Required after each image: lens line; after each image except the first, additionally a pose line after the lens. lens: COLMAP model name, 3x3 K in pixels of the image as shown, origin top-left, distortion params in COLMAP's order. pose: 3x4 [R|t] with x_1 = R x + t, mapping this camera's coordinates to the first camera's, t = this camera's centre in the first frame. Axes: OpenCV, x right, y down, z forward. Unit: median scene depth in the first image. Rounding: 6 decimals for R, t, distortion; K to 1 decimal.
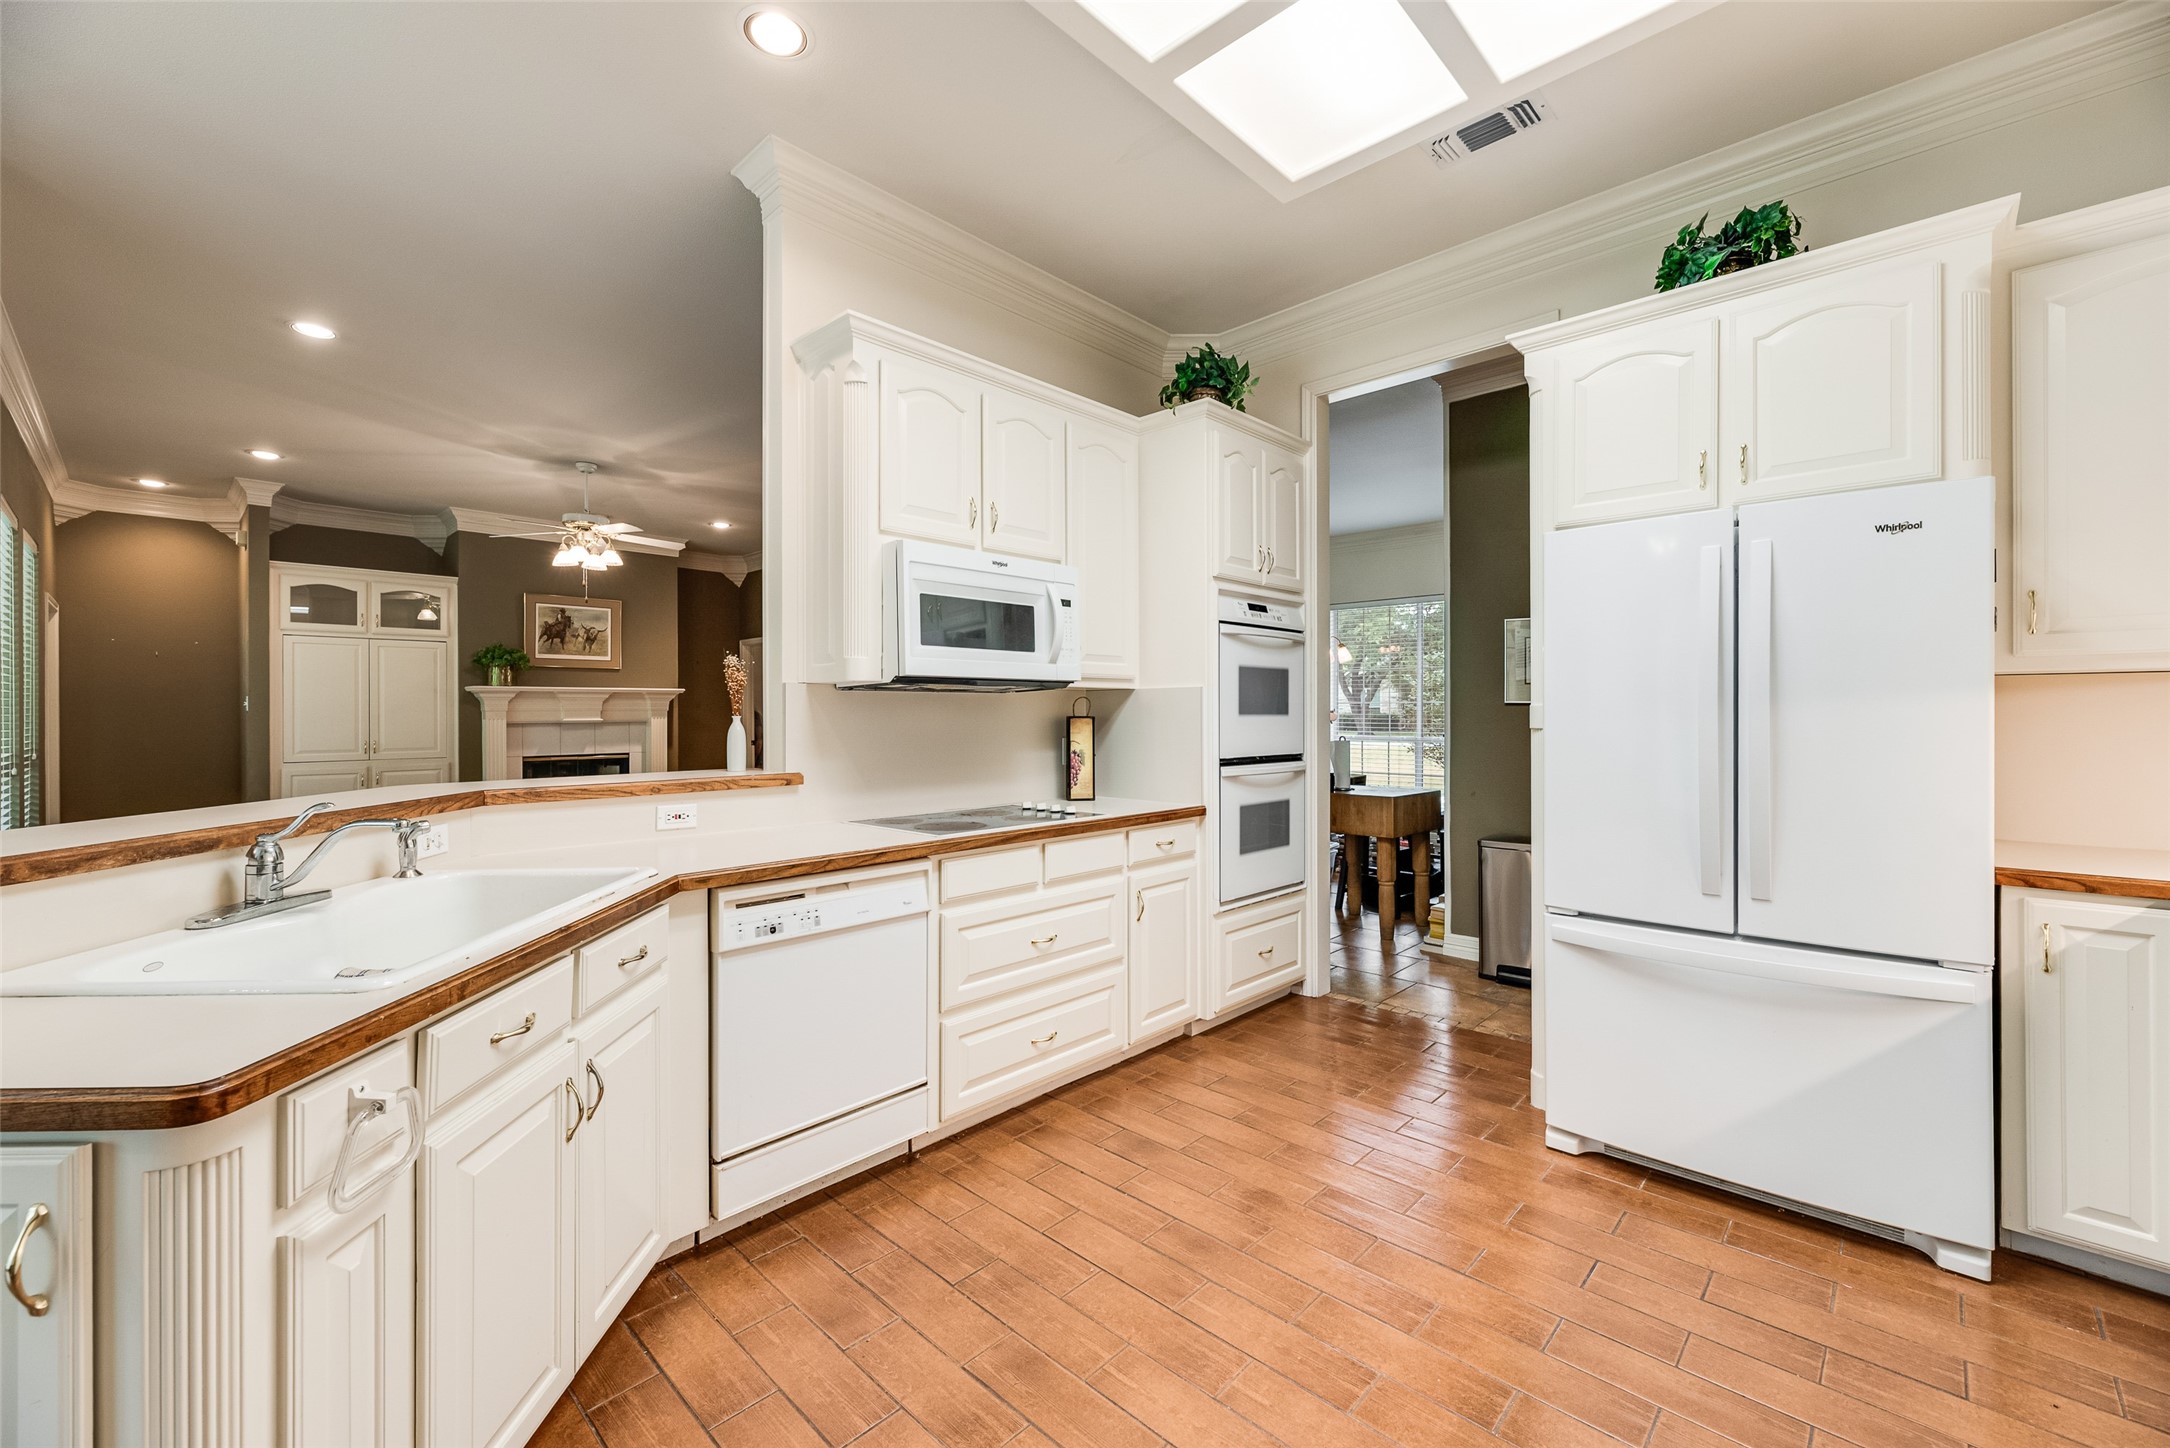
lens RADIAL K [[876.1, 0, 1092.9], [0, 876.1, 712.4], [0, 0, 1]] dist [0.002972, -0.000667]
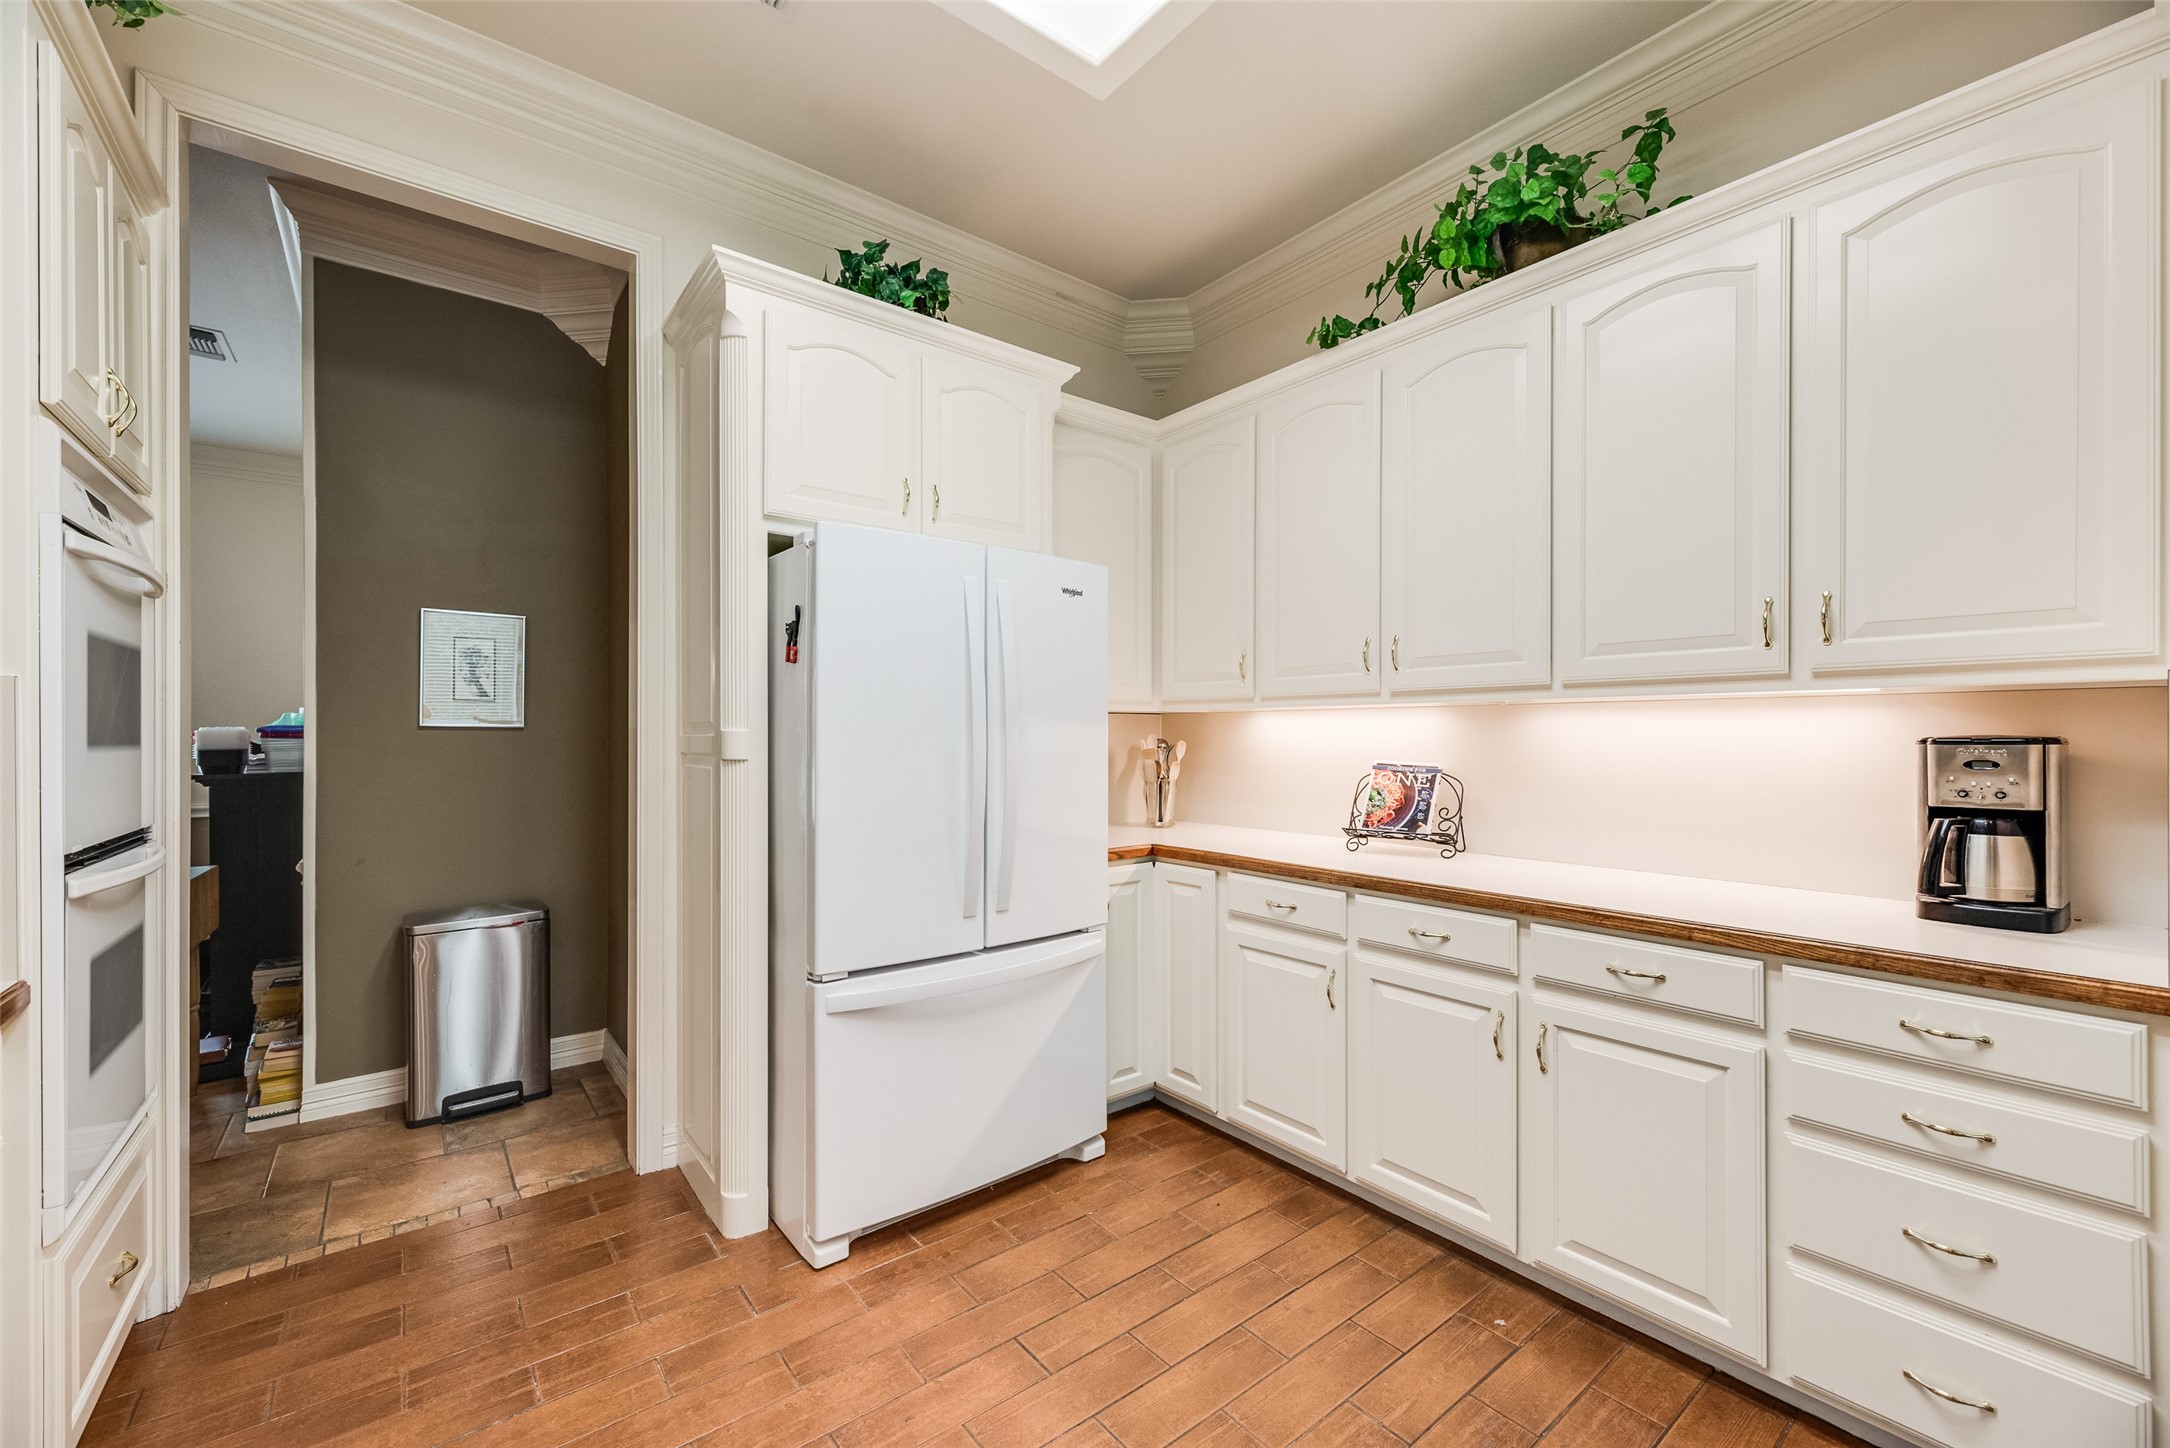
lens RADIAL K [[876.1, 0, 1081.7], [0, 876.1, 734.5], [0, 0, 1]] dist [0.002972, -0.000667]
pose [[0.143931, 0.000691, 0.989588, -0.219144], [-0.001466, 0.999999, -0.000485, -0.003946], [-0.989587, -0.001381, 0.143932, 0.543892]]
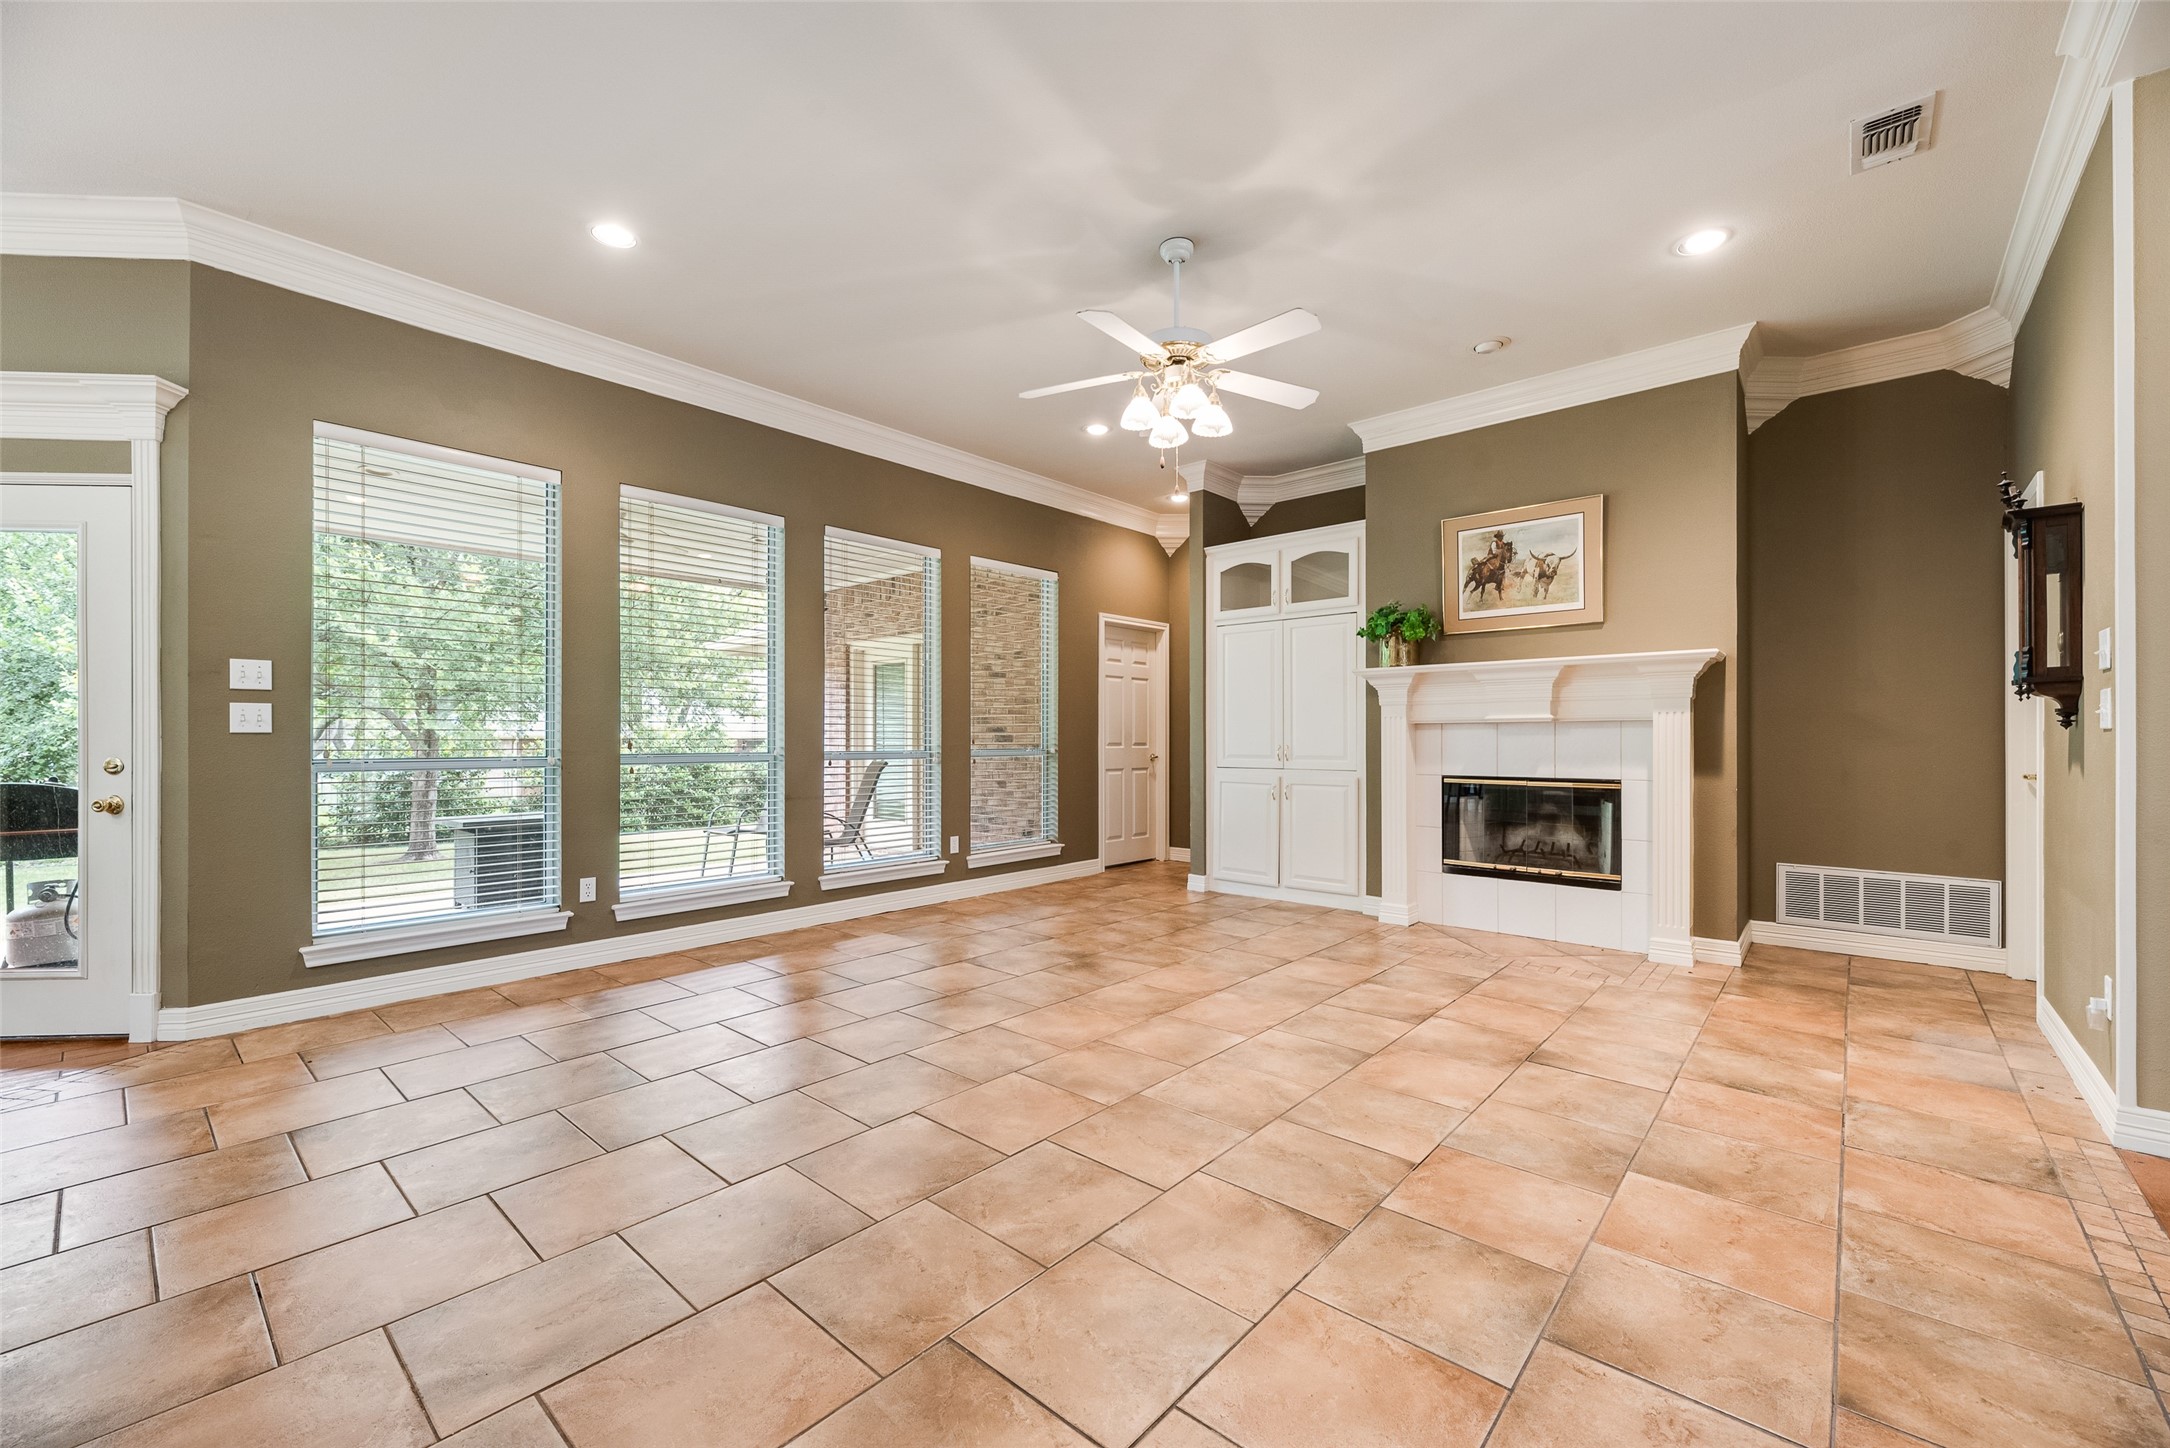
lens RADIAL K [[876.1, 0, 1089.8], [0, 876.1, 733.1], [0, 0, 1]] dist [0.002972, -0.000667]
pose [[0.034802, -0.000912, -0.999394, -0.049004], [-0.000409, 0.999999, -0.000926, 0.054284], [0.999394, 0.000441, 0.034801, 1.942544]]
